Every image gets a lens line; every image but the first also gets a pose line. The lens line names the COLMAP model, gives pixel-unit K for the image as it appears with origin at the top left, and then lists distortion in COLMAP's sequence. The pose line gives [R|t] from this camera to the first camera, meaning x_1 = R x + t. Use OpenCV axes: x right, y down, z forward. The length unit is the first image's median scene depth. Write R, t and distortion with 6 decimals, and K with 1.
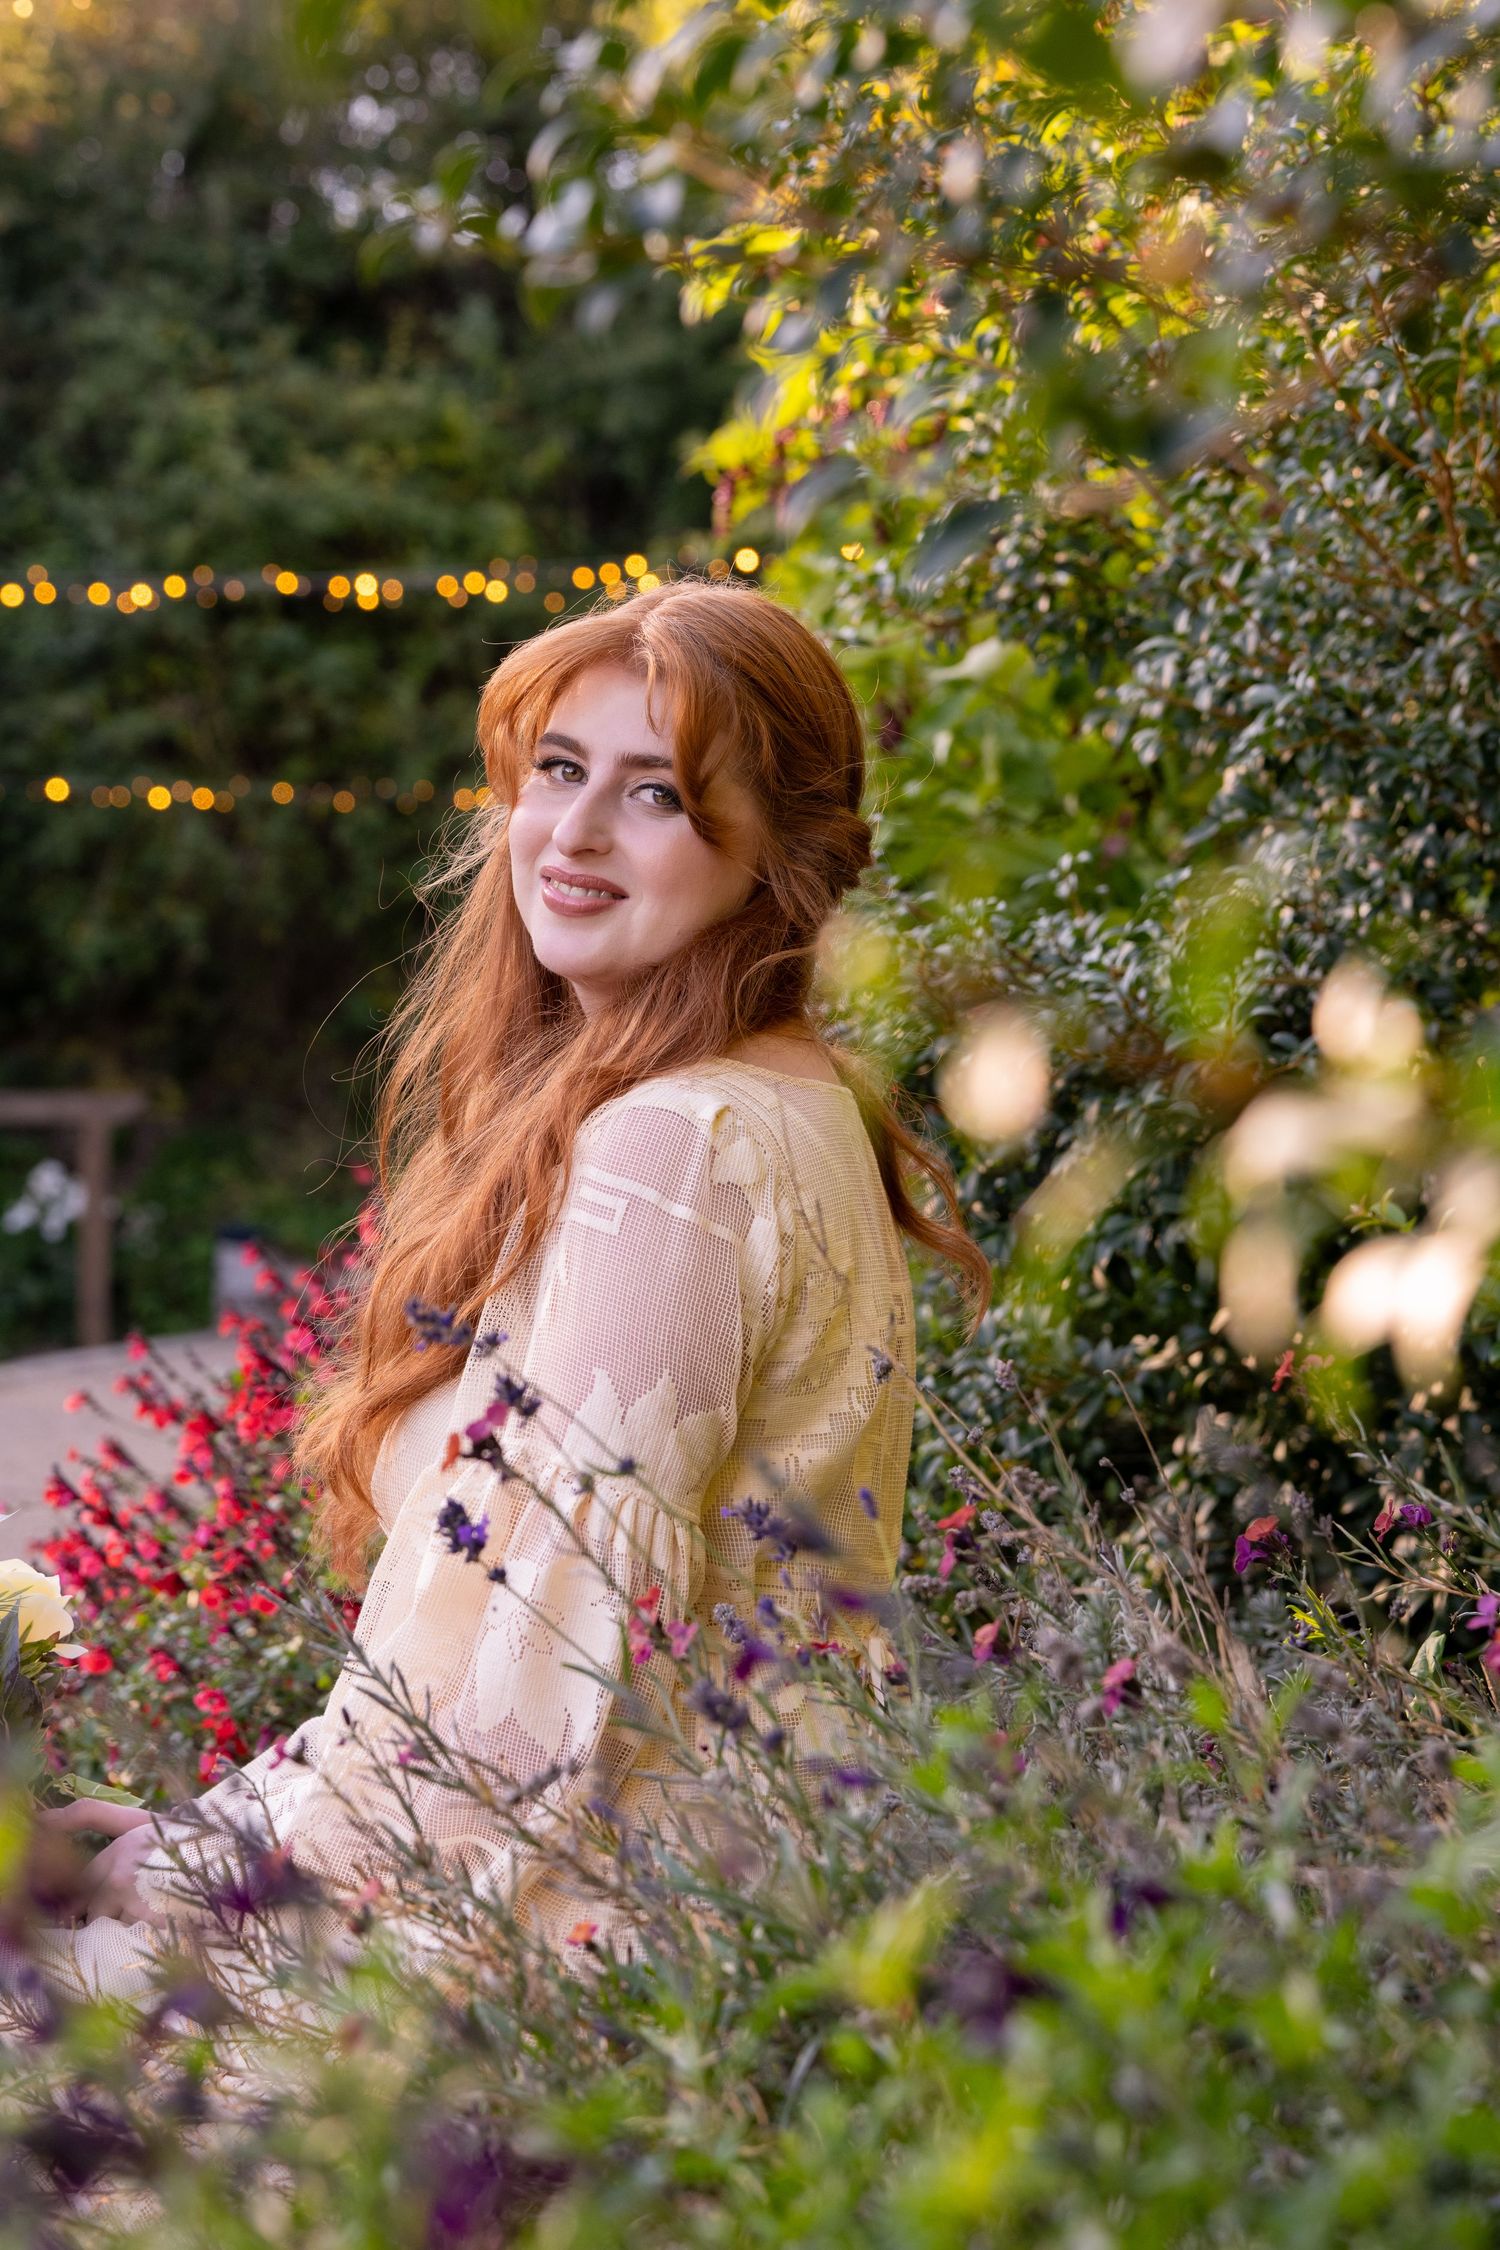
lens RADIAL K [[4312.5, 0, 777.7], [0, 4312.5, 1156.6], [0, 0, 1]] dist [0.028509, 0.000000]
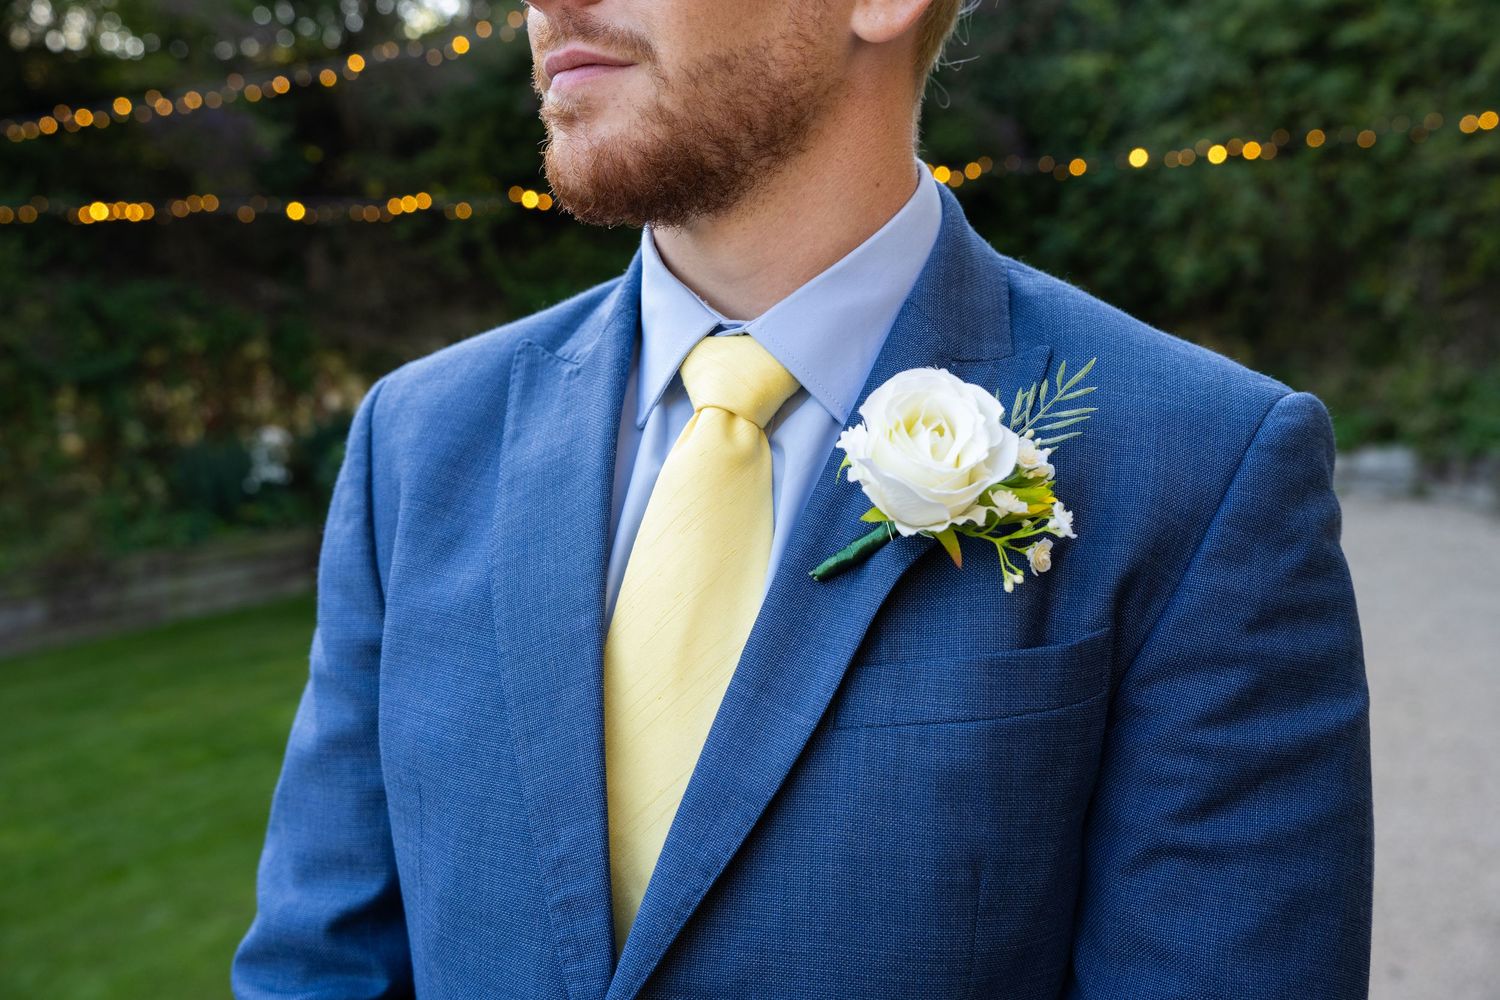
lens RADIAL K [[1513.0, 0, 766.3], [0, 1513.0, 468.8], [0, 0, 1]] dist [0.032874, 0.000000]
pose [[0.899038, -0.040031, -0.436038, -0.397981], [0.072927, 0.995593, 0.058964, -0.144628], [0.431756, -0.084810, 0.897995, 2.994778]]
